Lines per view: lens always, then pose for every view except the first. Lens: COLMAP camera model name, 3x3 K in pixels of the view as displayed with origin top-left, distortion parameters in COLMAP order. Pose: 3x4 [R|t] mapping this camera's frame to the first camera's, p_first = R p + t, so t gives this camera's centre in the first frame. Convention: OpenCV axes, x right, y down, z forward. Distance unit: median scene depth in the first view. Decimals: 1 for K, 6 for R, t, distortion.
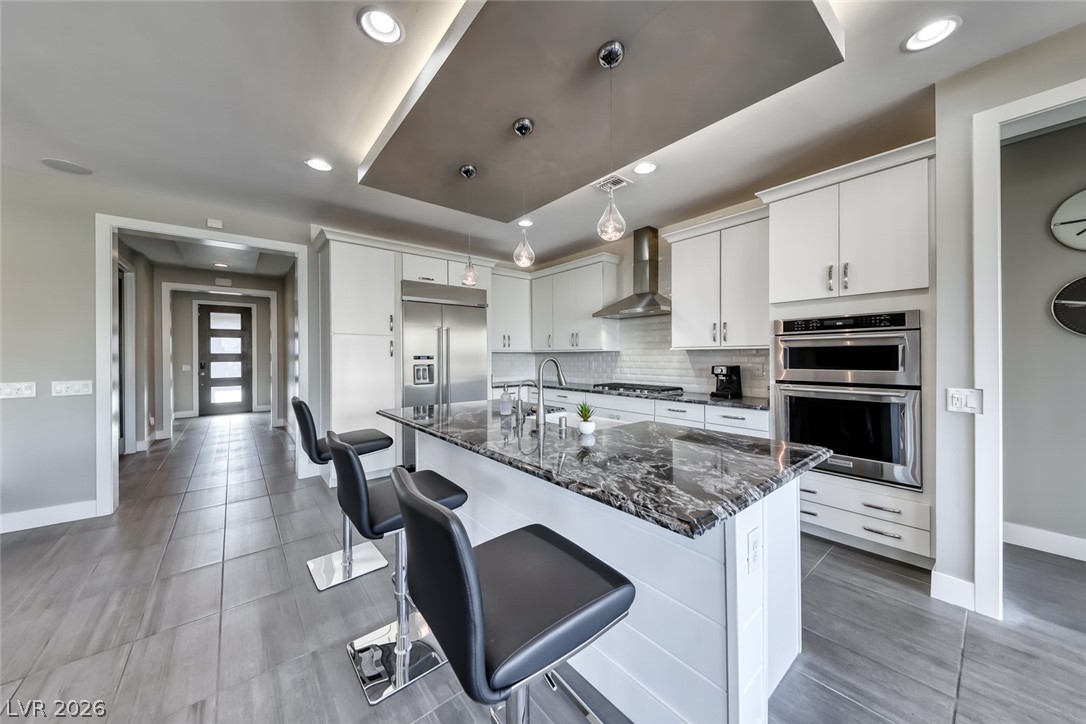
lens RADIAL K [[375.5, 0, 552.8], [0, 375.5, 358.0], [0, 0, 1]] dist [0.003114, -0.002098]
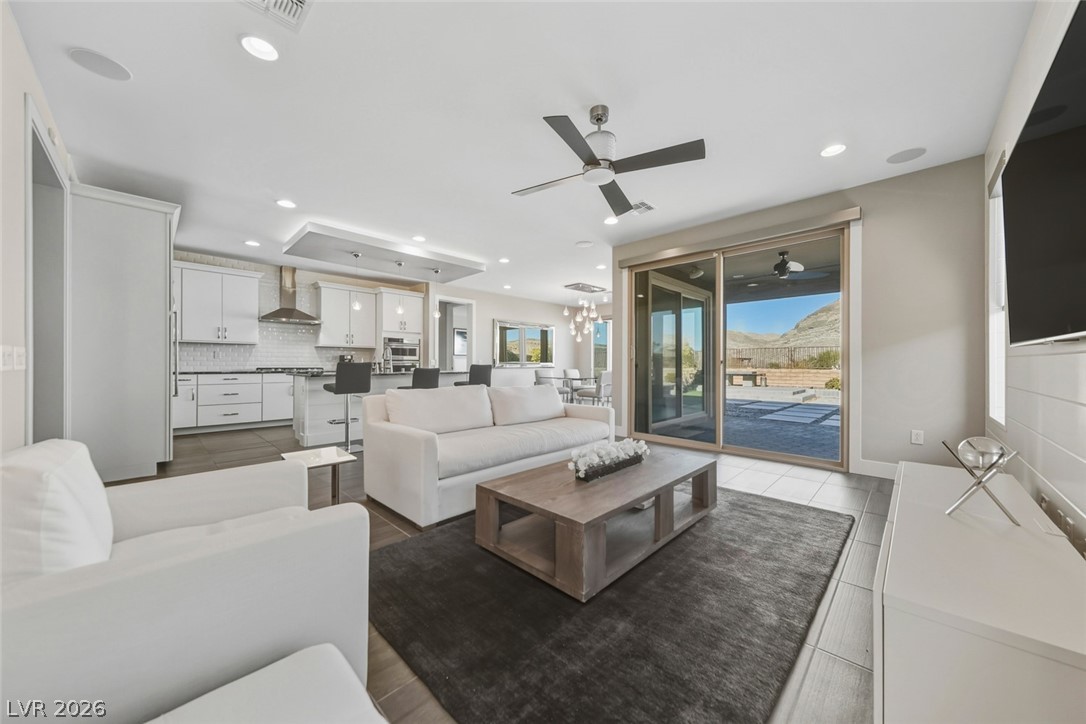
lens RADIAL K [[375.5, 0, 538.5], [0, 375.5, 361.5], [0, 0, 1]] dist [0.003114, -0.002098]
pose [[-0.091571, 0.013440, 0.995708, -1.444852], [0.003421, 0.999907, -0.013182, 0.073424], [-0.995793, 0.002200, -0.091608, 0.119425]]
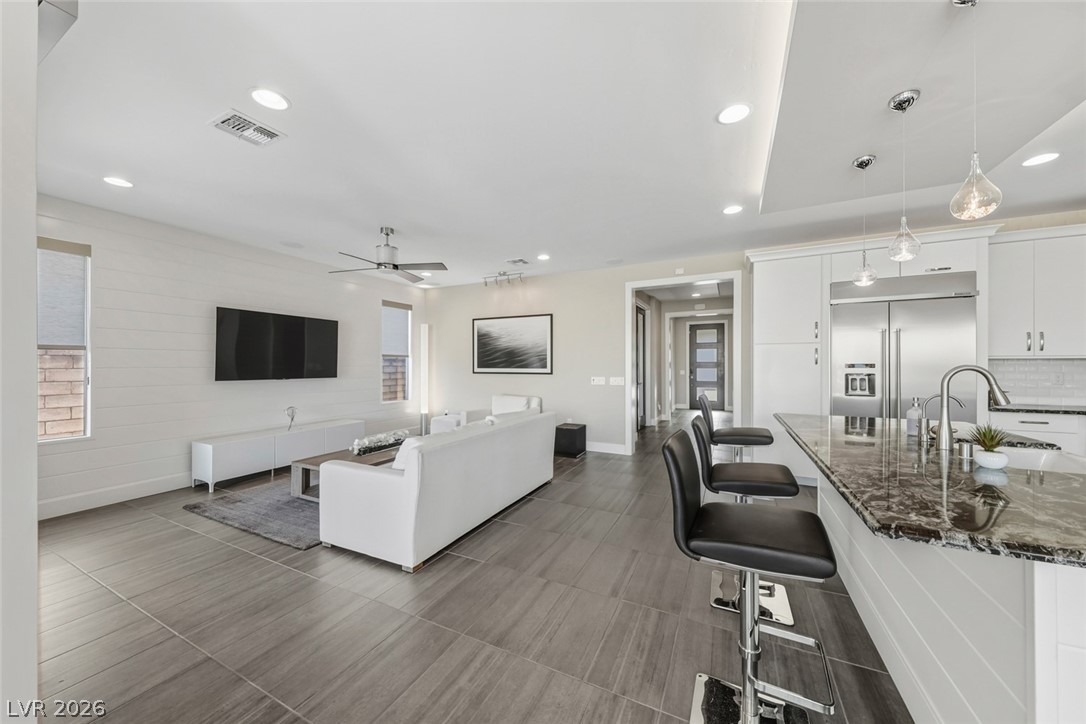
lens RADIAL K [[375.5, 0, 534.0], [0, 375.5, 366.5], [0, 0, 1]] dist [0.003114, -0.002098]
pose [[0.382823, 0.008877, -0.923779, 0.175144], [-0.007654, 0.999950, 0.006438, 0.000777], [0.923790, 0.004606, 0.382872, -0.045046]]
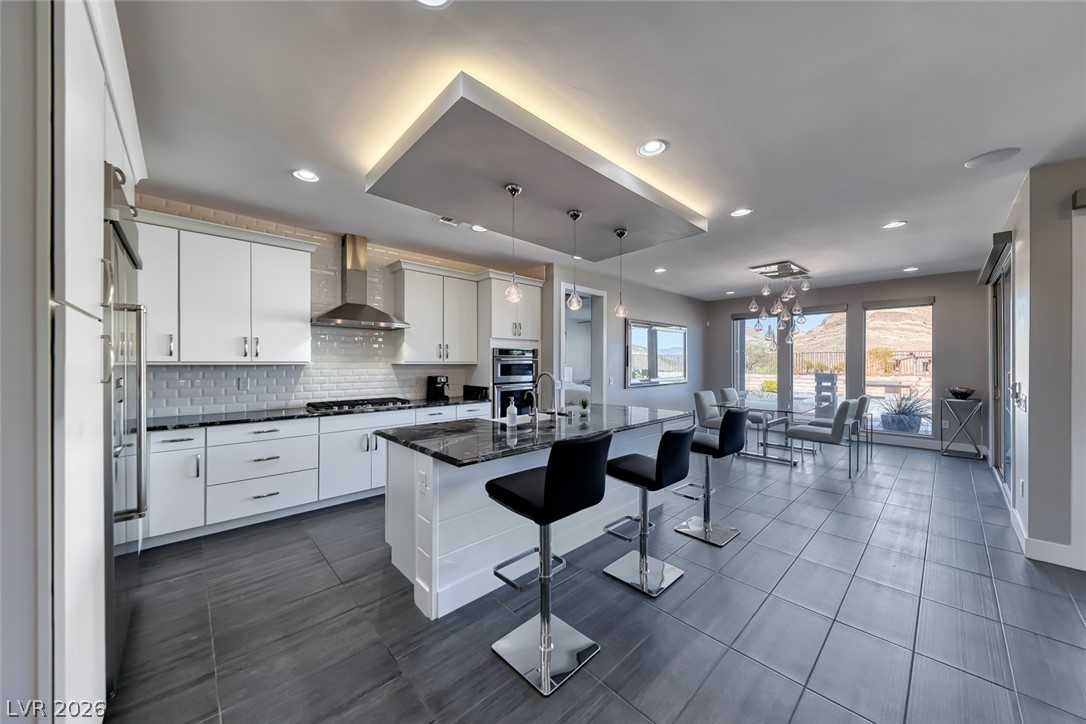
lens RADIAL K [[375.5, 0, 542.5], [0, 375.5, 361.1], [0, 0, 1]] dist [0.003114, -0.002098]
pose [[-0.051843, 0.011403, 0.998590, -0.759763], [0.007681, 0.999910, -0.011019, -0.013464], [-0.998626, 0.007099, -0.051925, 0.596066]]
